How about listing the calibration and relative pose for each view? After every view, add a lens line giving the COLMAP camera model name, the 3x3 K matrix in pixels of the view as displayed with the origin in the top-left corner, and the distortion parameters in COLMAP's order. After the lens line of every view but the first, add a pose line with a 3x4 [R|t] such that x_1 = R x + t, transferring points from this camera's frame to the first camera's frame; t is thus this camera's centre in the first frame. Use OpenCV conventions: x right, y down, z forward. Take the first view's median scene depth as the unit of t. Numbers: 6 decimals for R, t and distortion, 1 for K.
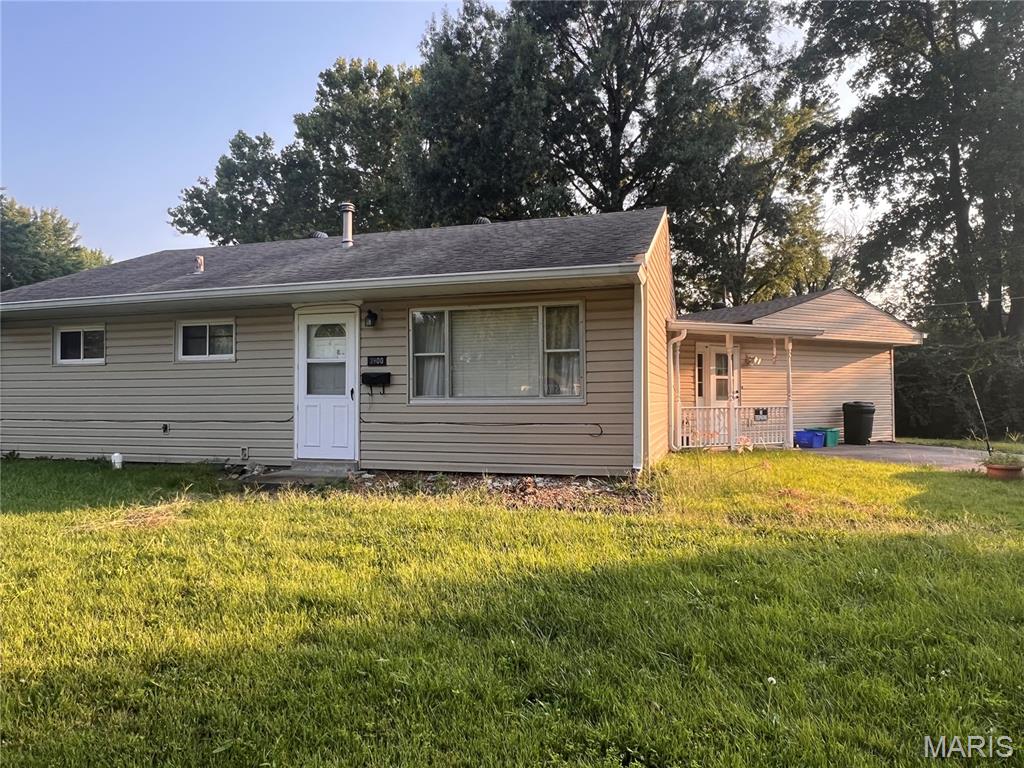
lens RADIAL K [[665.0, 0, 515.5], [0, 665.0, 389.8], [0, 0, 1]] dist [-0.002113, 0.001450]
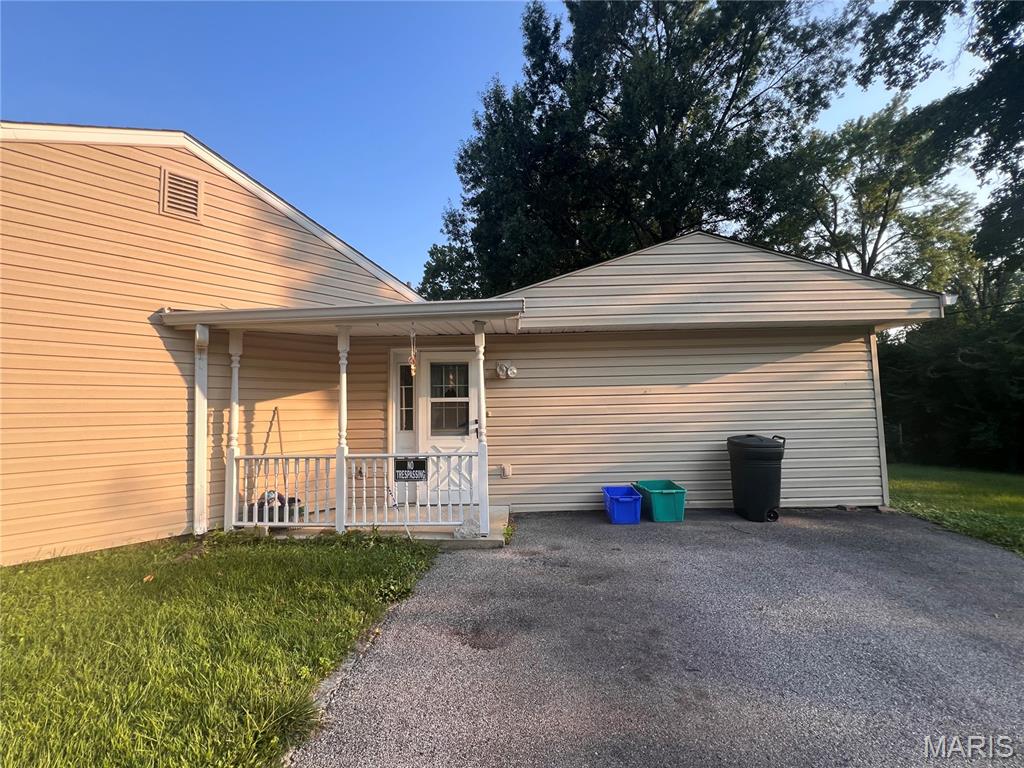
lens RADIAL K [[407.8, 0, 512.4], [0, 407.8, 383.0], [0, 0, 1]] dist [-0.001123, 0.000164]
pose [[0.880347, -0.043474, -0.472334, 0.458397], [0.022801, 0.998518, -0.049408, -0.011319], [0.473782, 0.032727, 0.880034, 0.563746]]
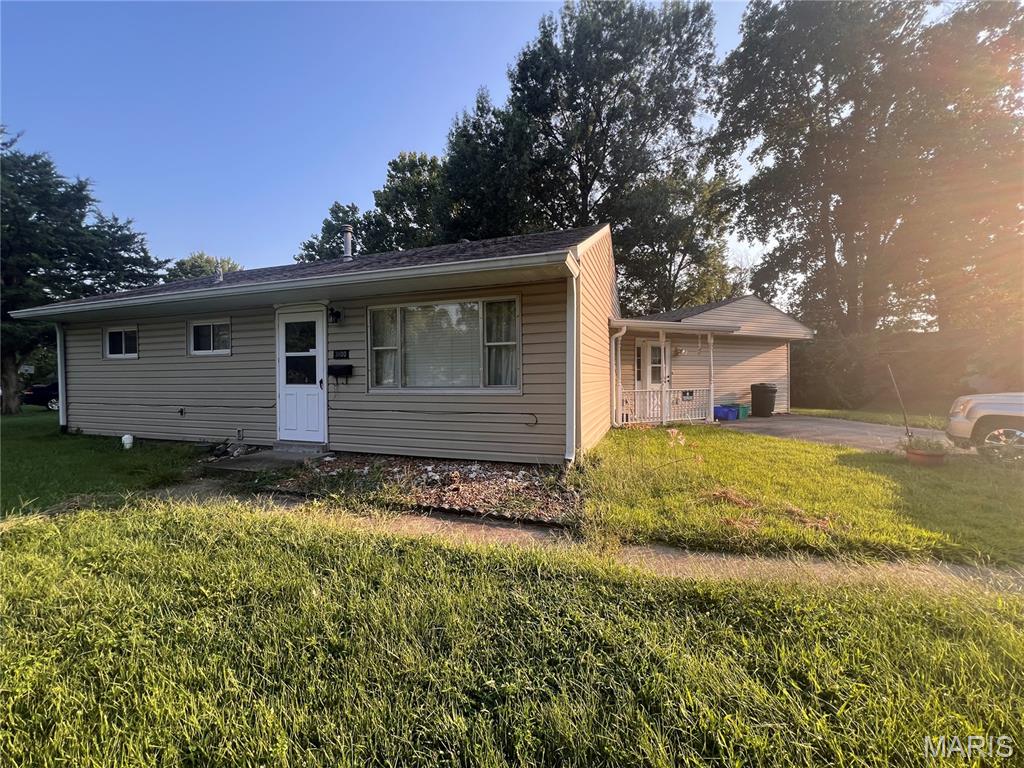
lens RADIAL K [[407.8, 0, 513.3], [0, 407.8, 384.5], [0, 0, 1]] dist [-0.001123, 0.000164]
pose [[0.999175, -0.002902, -0.040508, 0.057770], [0.004272, 0.999421, 0.033769, -0.007869], [0.040387, -0.033914, 0.998608, 0.175508]]
